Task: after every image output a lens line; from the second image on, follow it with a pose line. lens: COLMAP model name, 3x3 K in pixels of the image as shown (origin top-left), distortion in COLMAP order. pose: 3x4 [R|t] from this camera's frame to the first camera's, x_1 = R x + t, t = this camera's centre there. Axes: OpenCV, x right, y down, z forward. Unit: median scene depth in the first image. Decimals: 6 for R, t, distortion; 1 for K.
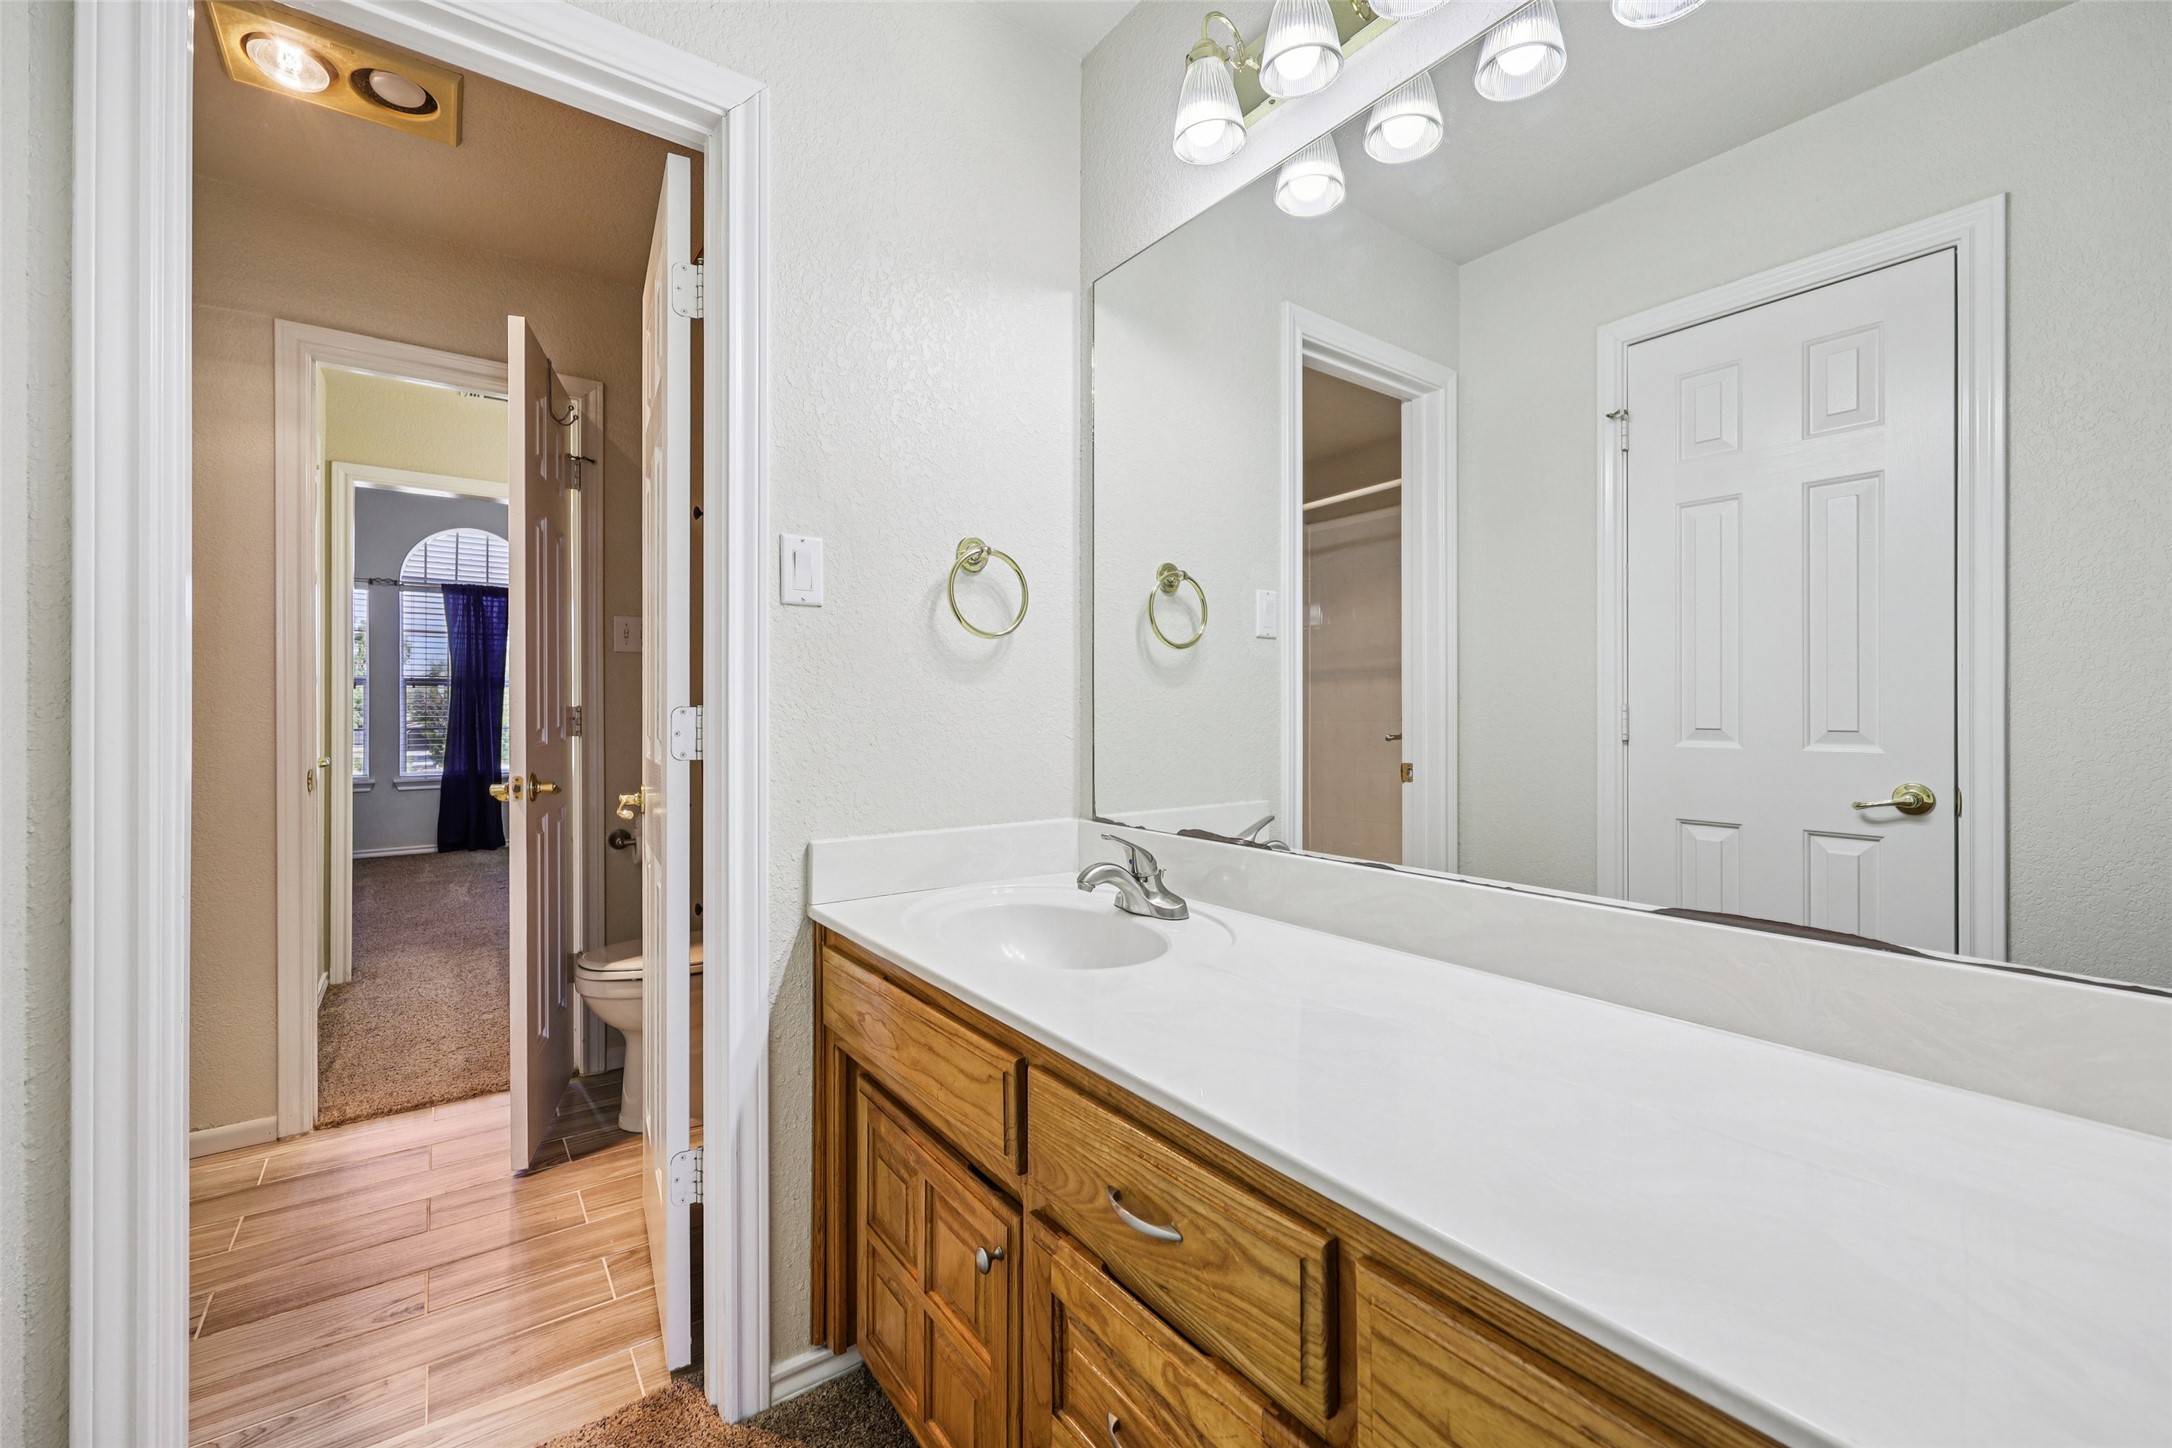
lens RADIAL K [[879.3, 0, 1092.7], [0, 879.3, 710.4], [0, 0, 1]] dist [0.000822, 0.000137]
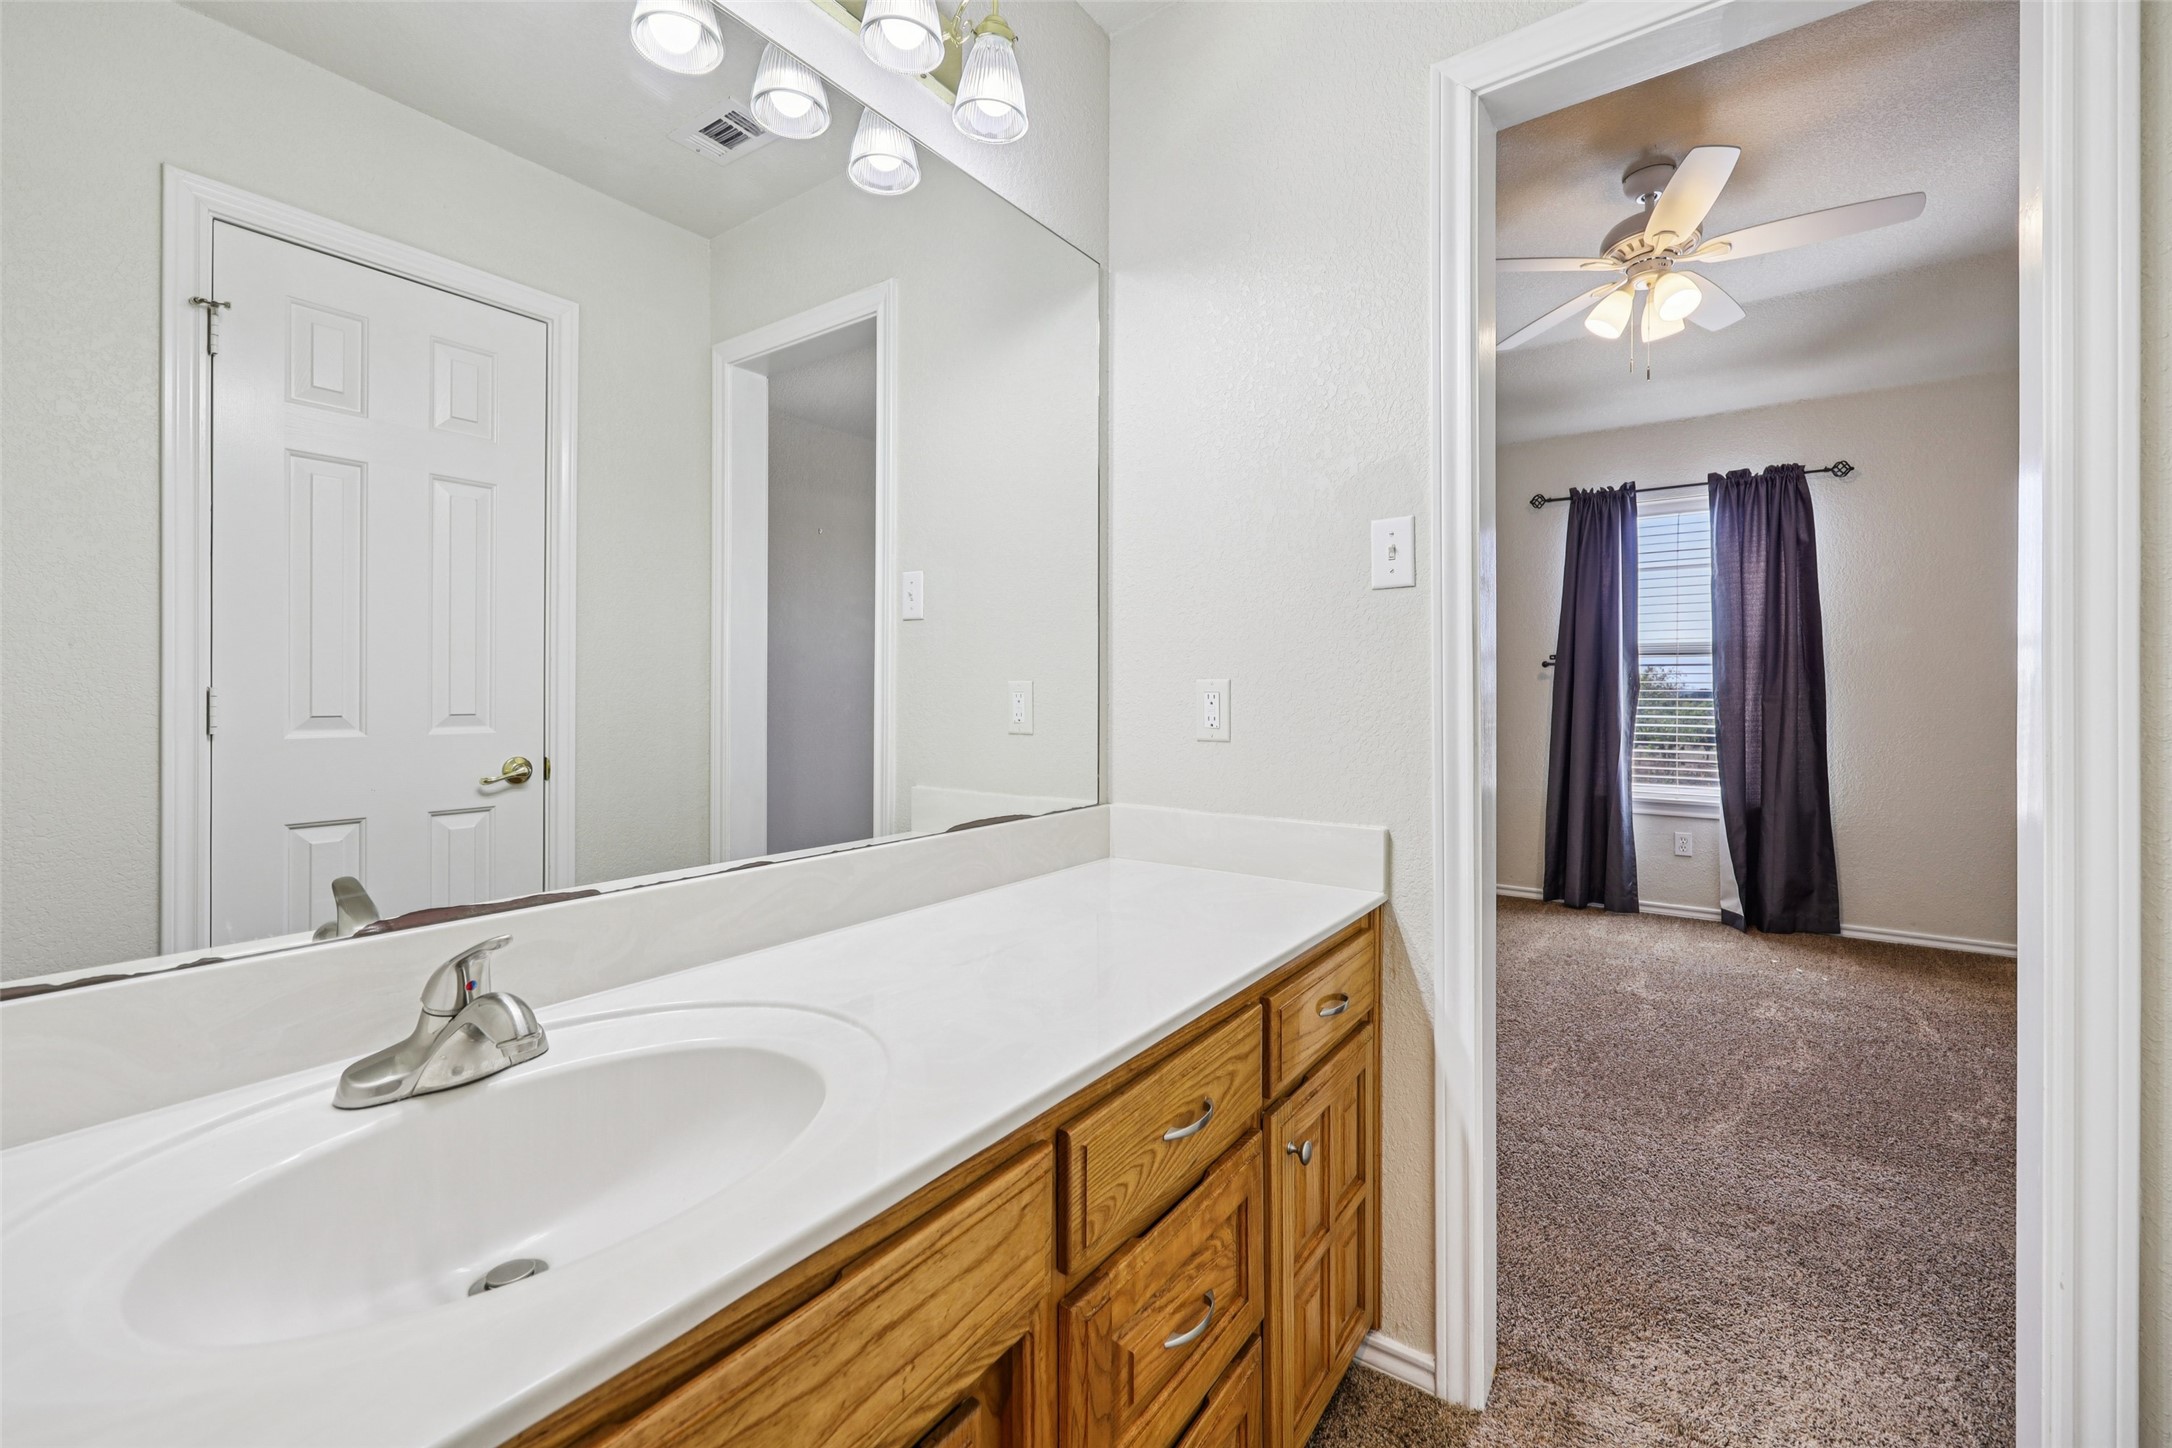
lens RADIAL K [[879.3, 0, 1090.2], [0, 879.3, 705.8], [0, 0, 1]] dist [0.000822, 0.000137]
pose [[-0.290711, -0.012395, 0.956731, -0.435113], [0.000504, 0.999914, 0.013108, -0.001089], [-0.956811, 0.004293, -0.290679, 0.619139]]
